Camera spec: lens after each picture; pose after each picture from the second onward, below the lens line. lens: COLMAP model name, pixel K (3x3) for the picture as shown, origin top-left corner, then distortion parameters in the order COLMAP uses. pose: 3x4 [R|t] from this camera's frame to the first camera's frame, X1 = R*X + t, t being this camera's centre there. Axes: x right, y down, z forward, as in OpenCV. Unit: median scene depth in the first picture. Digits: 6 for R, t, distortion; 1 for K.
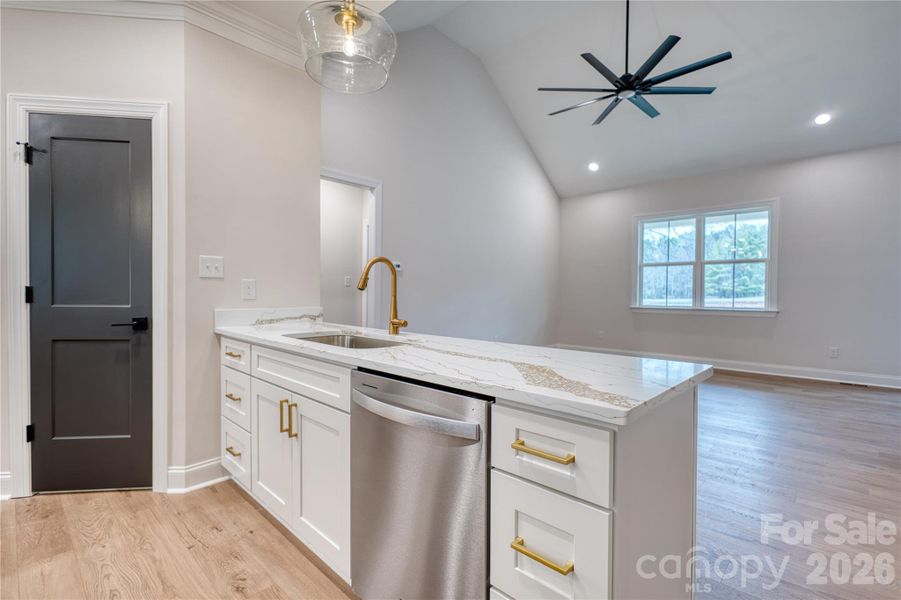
lens RADIAL K [[417.2, 0, 450.5], [0, 417.2, 300.0], [0, 0, 1]] dist [-0.003424, -0.001380]
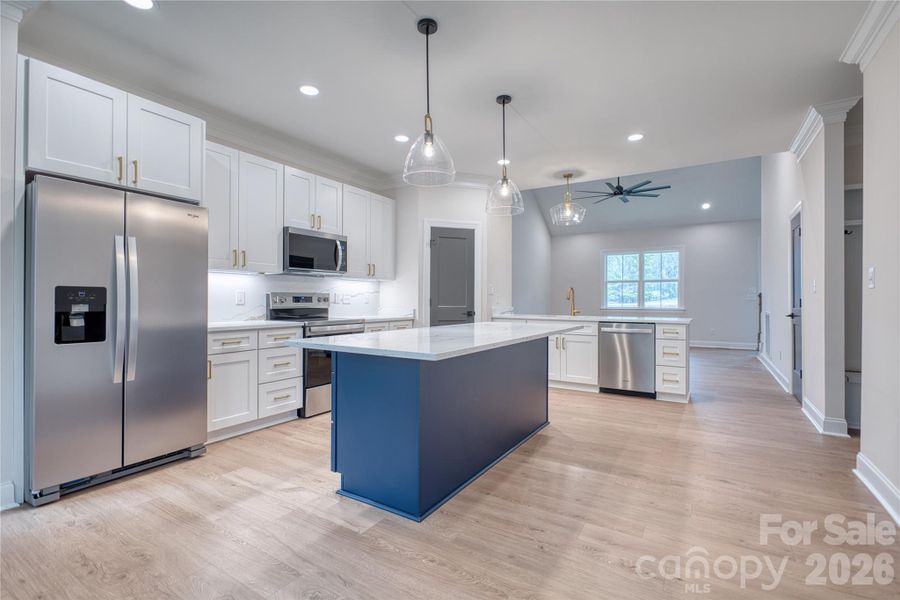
lens RADIAL K [[416.8, 0, 450.0], [0, 416.8, 300.0], [0, 0, 1]] dist [-0.003424, -0.001380]
pose [[0.981351, -0.003775, 0.192188, -0.709457], [0.006708, 0.999871, -0.014611, 0.006671], [-0.192108, 0.015628, 0.981249, -0.724175]]
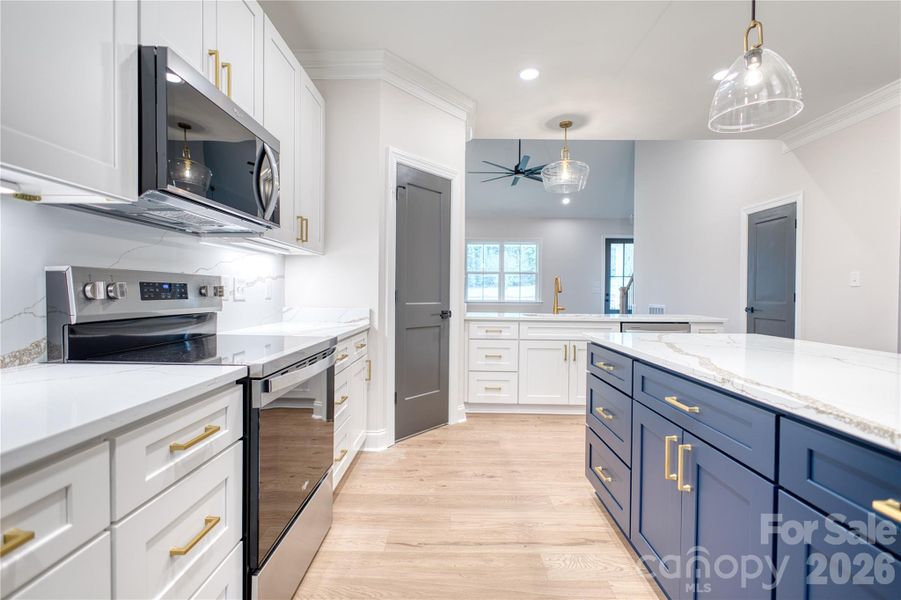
lens RADIAL K [[417.2, 0, 450.5], [0, 417.2, 300.0], [0, 0, 1]] dist [-0.003424, -0.001380]
pose [[0.740263, -0.013994, 0.672171, -0.934300], [0.008937, 0.999900, 0.010975, -0.006391], [-0.672257, -0.002118, 0.740314, -0.069811]]
